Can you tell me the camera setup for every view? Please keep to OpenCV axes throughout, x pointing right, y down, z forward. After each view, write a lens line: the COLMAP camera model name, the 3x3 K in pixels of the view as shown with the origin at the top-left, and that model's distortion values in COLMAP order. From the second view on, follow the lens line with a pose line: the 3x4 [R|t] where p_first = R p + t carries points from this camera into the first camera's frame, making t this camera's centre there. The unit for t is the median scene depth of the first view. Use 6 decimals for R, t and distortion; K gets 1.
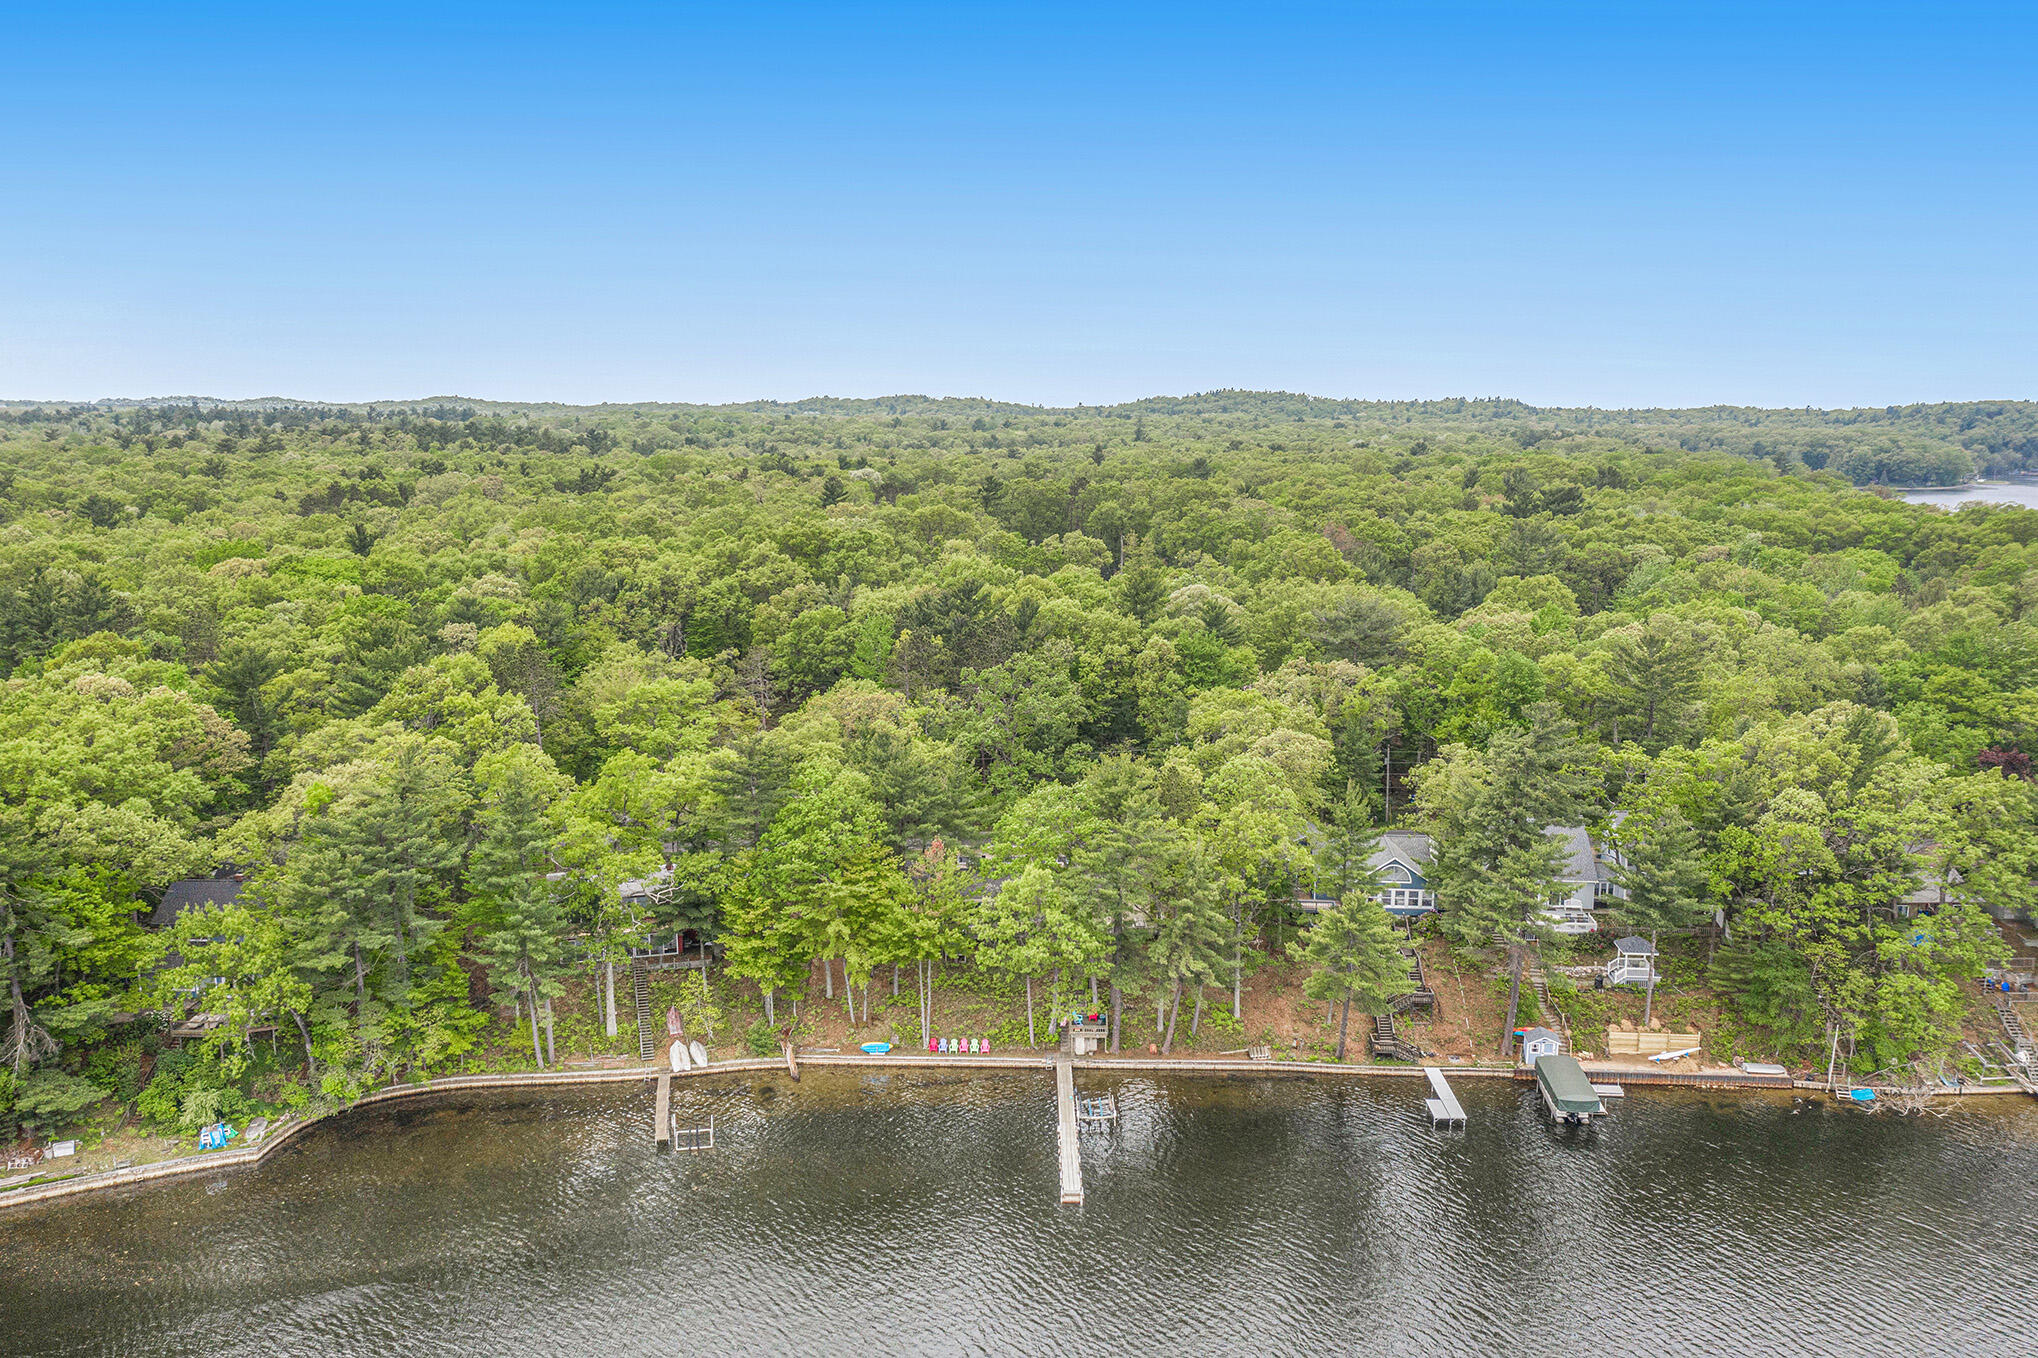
lens RADIAL K [[1594.8, 0, 1019.0], [0, 1594.8, 679.0], [0, 0, 1]] dist [-0.005966, -0.002566]
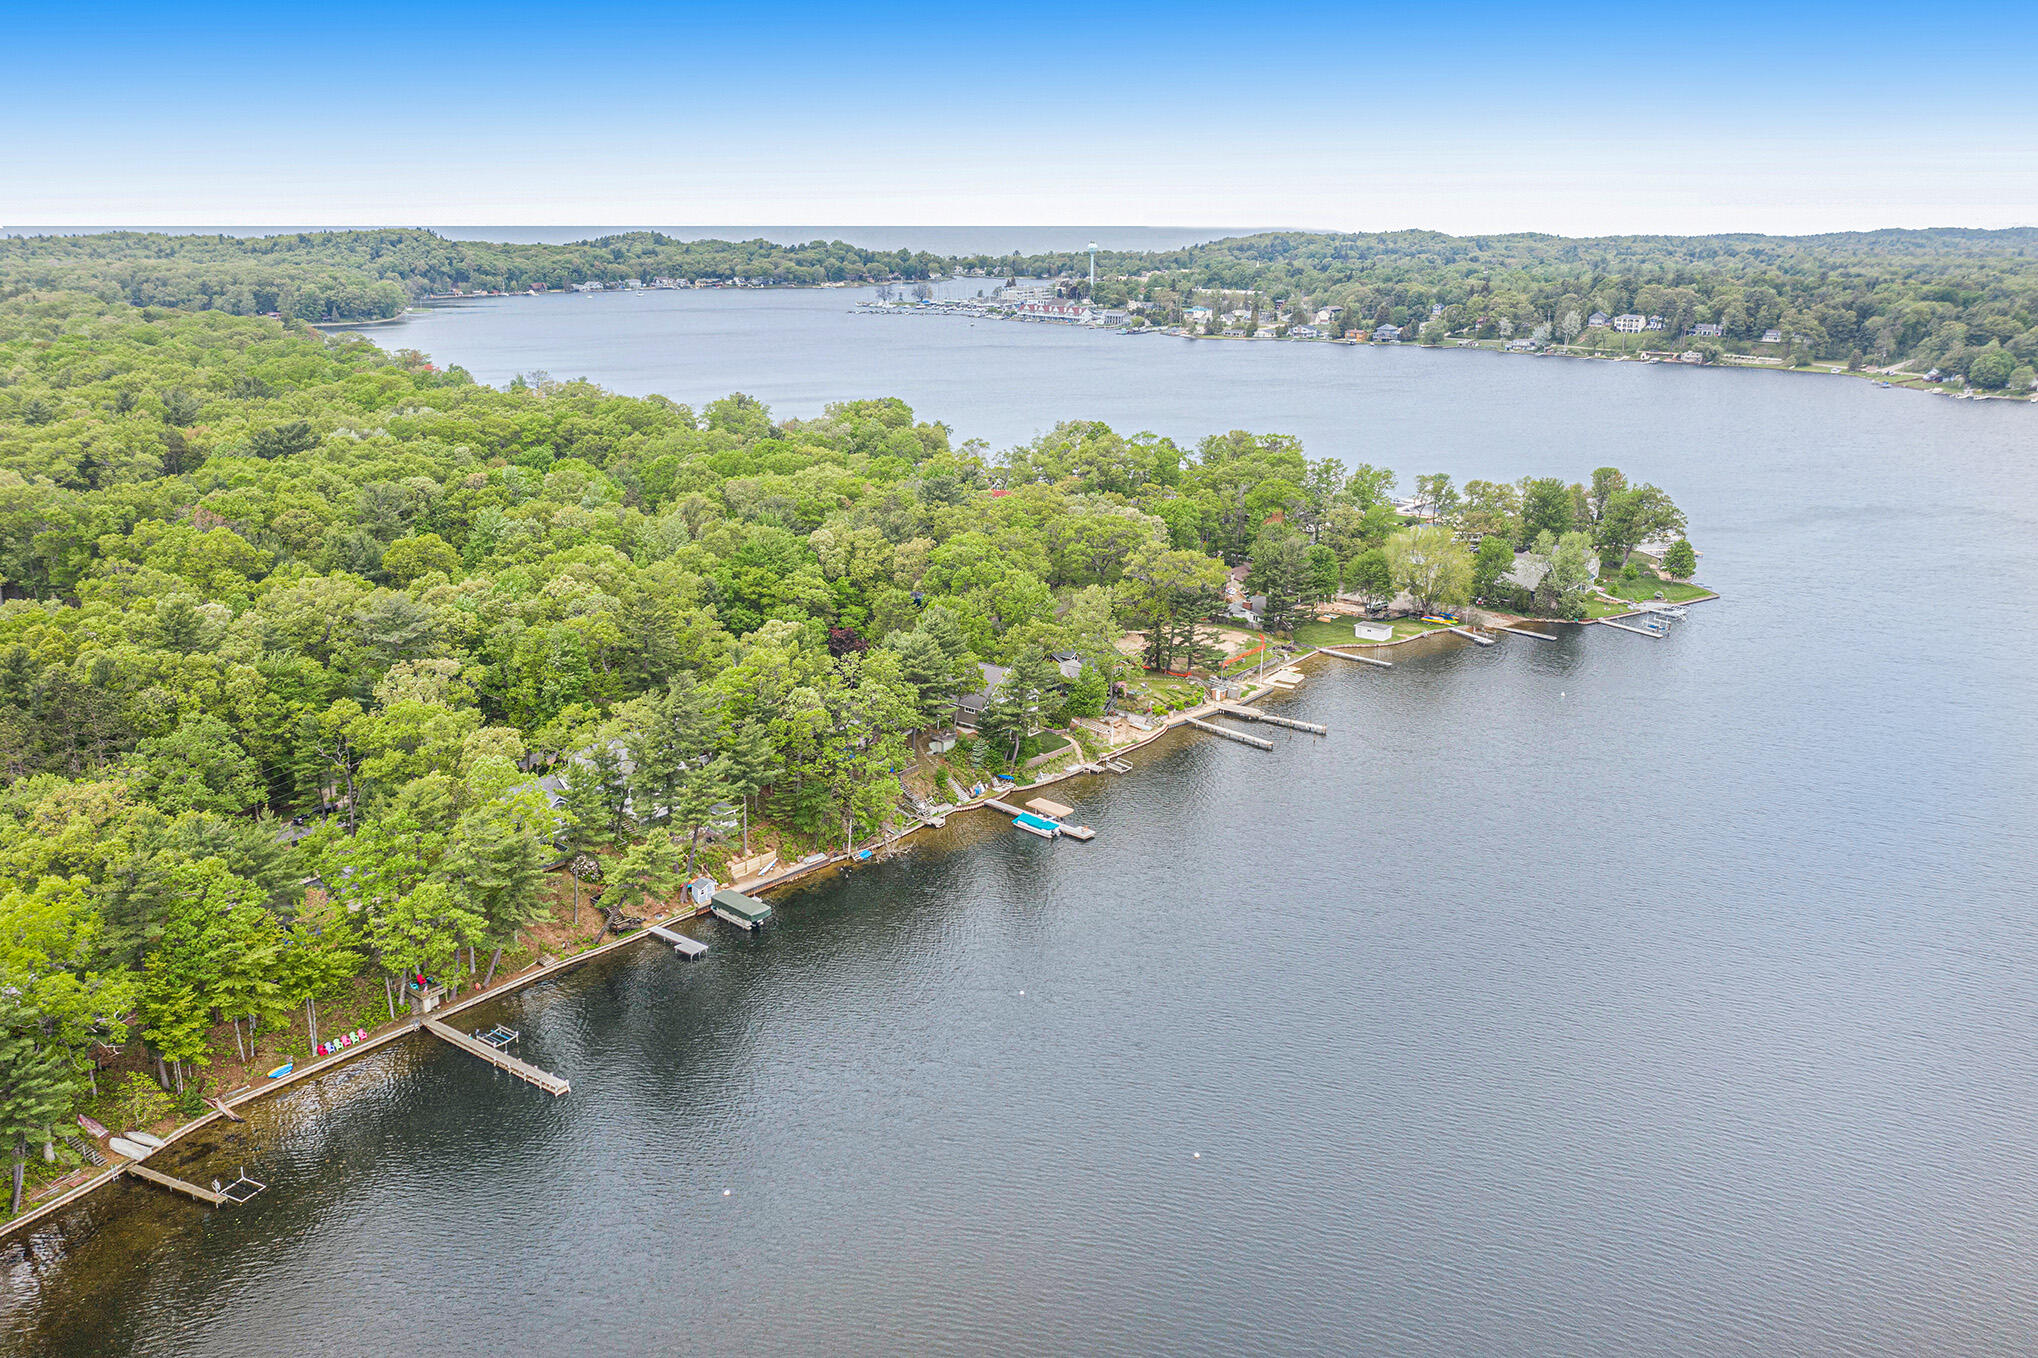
lens RADIAL K [[1594.8, 0, 1019.0], [0, 1594.8, 679.0], [0, 0, 1]] dist [-0.005966, -0.002566]
pose [[0.600923, -0.222727, 0.767649, -0.609249], [0.134646, 0.974875, 0.177450, -0.192659], [-0.787885, -0.003273, 0.615814, -0.168516]]
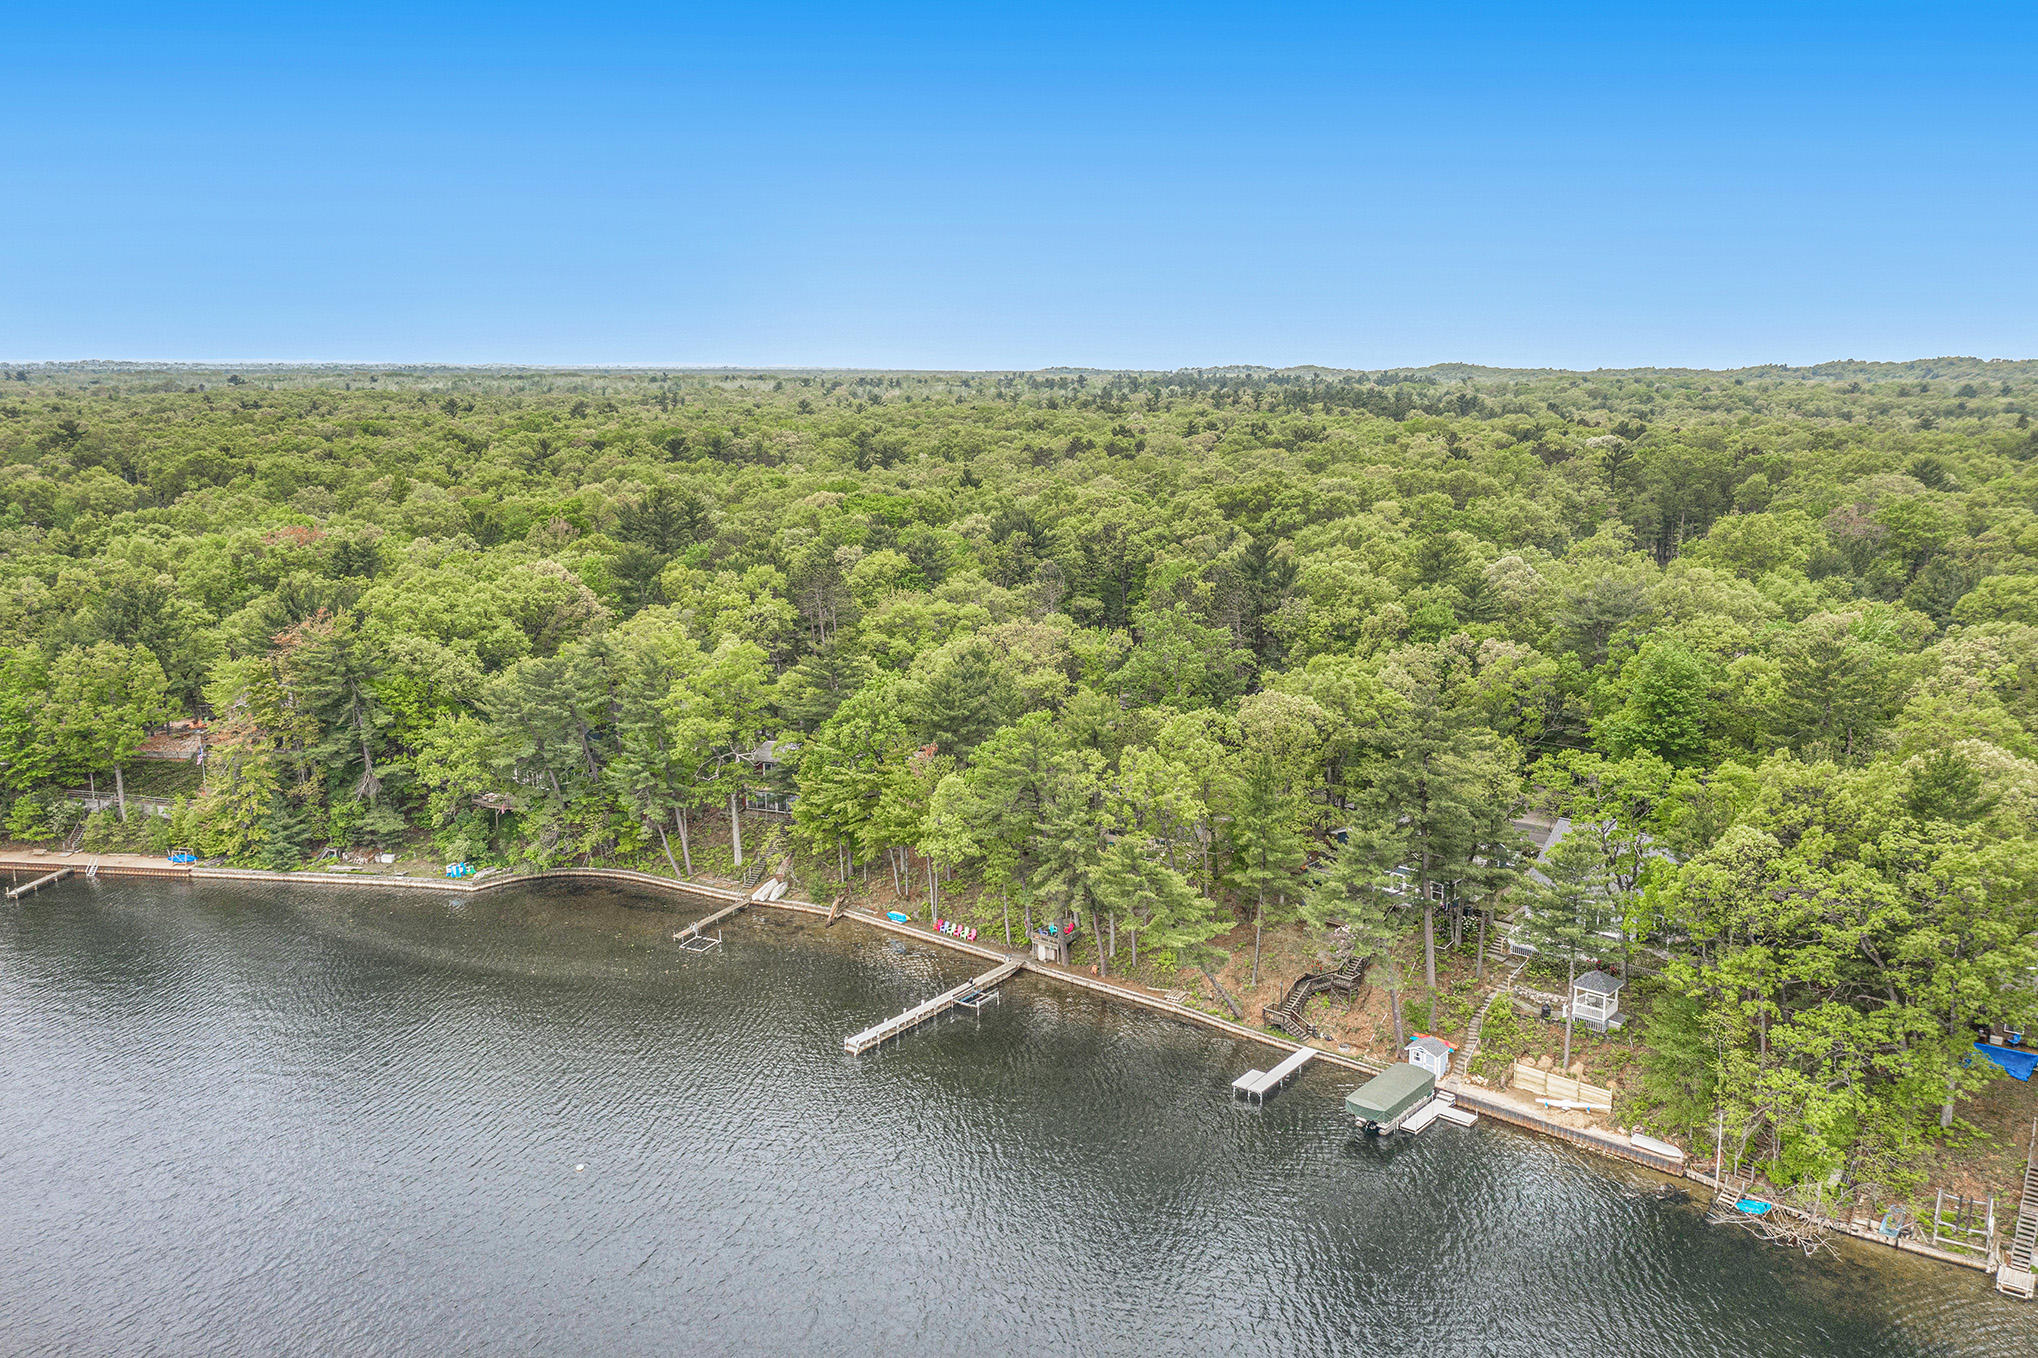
lens RADIAL K [[1549.2, 0, 1019.0], [0, 1549.2, 679.0], [0, 0, 1]] dist [-0.001404, -0.002281]
pose [[0.800070, 0.109254, -0.589874, 0.643554], [-0.094315, 0.993956, 0.056172, -0.016975], [0.592447, 0.010692, 0.805539, 0.127419]]
